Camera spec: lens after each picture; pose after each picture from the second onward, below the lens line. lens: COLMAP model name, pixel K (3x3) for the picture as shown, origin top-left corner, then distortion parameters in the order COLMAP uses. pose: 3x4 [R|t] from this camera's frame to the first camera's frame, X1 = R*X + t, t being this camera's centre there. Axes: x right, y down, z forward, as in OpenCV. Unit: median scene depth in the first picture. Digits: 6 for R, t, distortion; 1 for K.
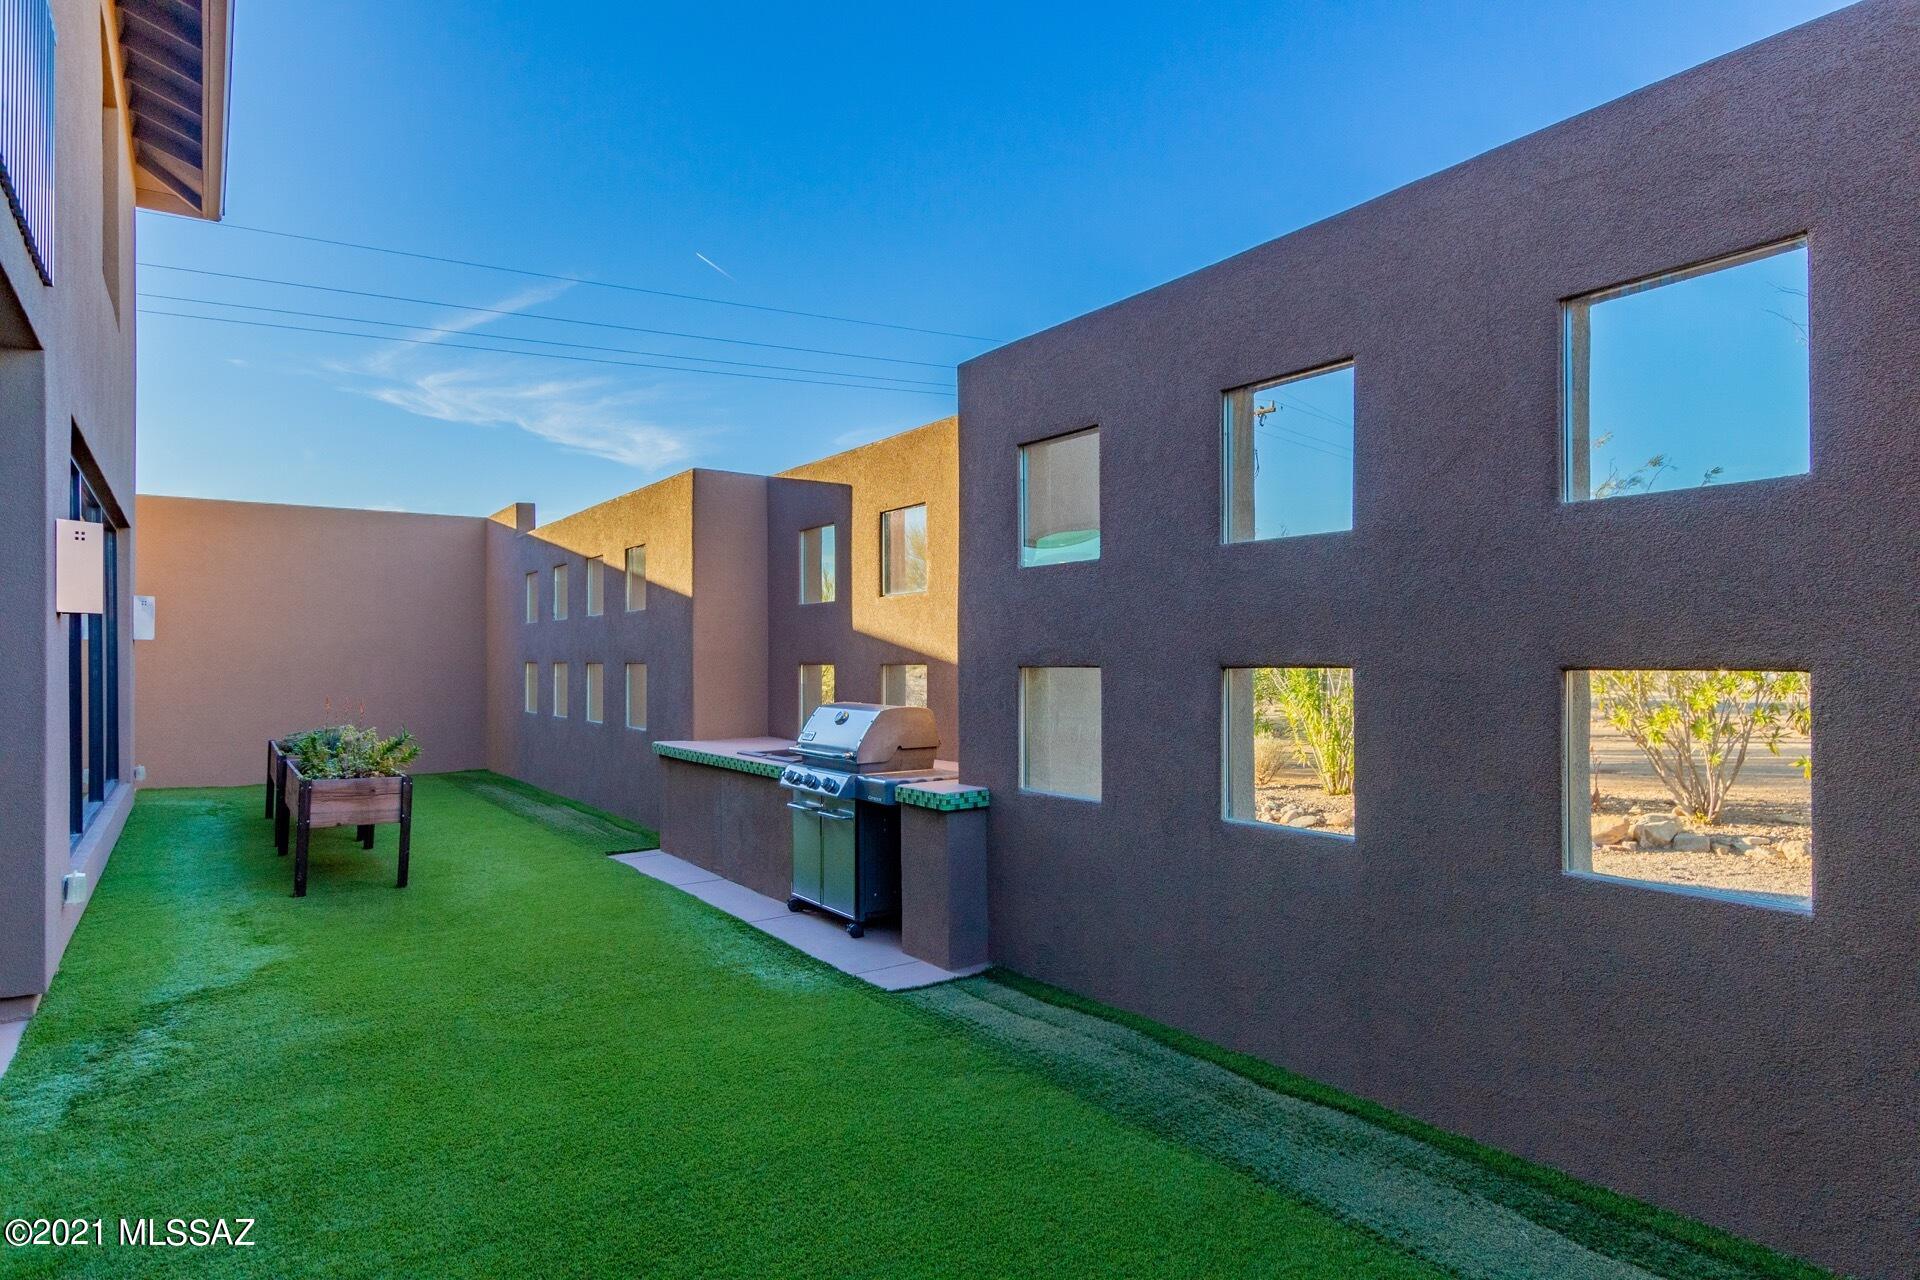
lens RADIAL K [[1092.5, 0, 959.6], [0, 1092.5, 653.7], [0, 0, 1]] dist [0.004030, -0.000001]
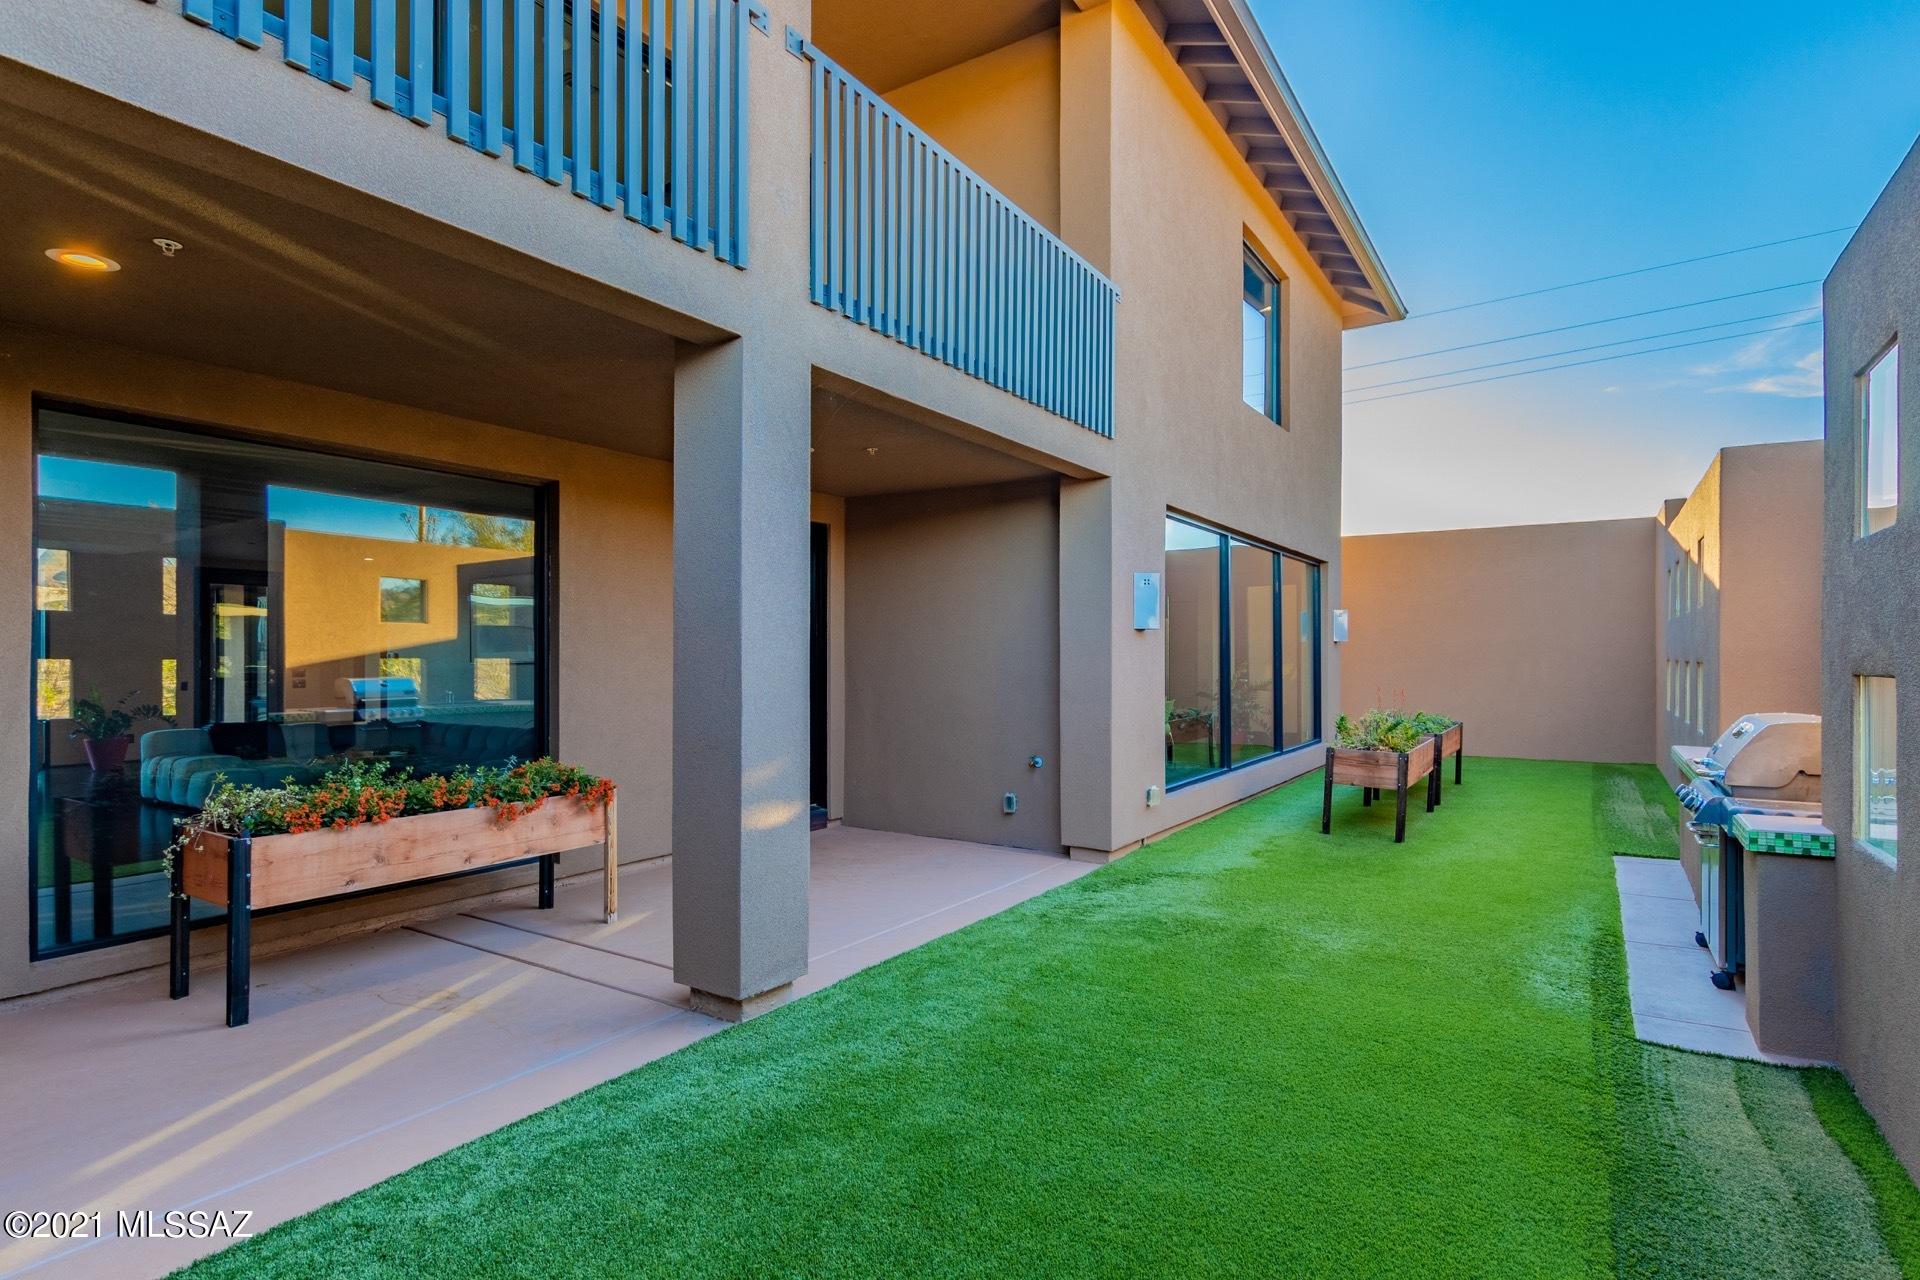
lens RADIAL K [[958.0, 0, 961.1], [0, 958.0, 645.2], [0, 0, 1]] dist [-0.003047, -0.000760]
pose [[0.377672, -0.005837, -0.925921, 0.428257], [0.004240, 0.999981, -0.004575, -0.007834], [0.925930, -0.002198, 0.377690, 0.193420]]
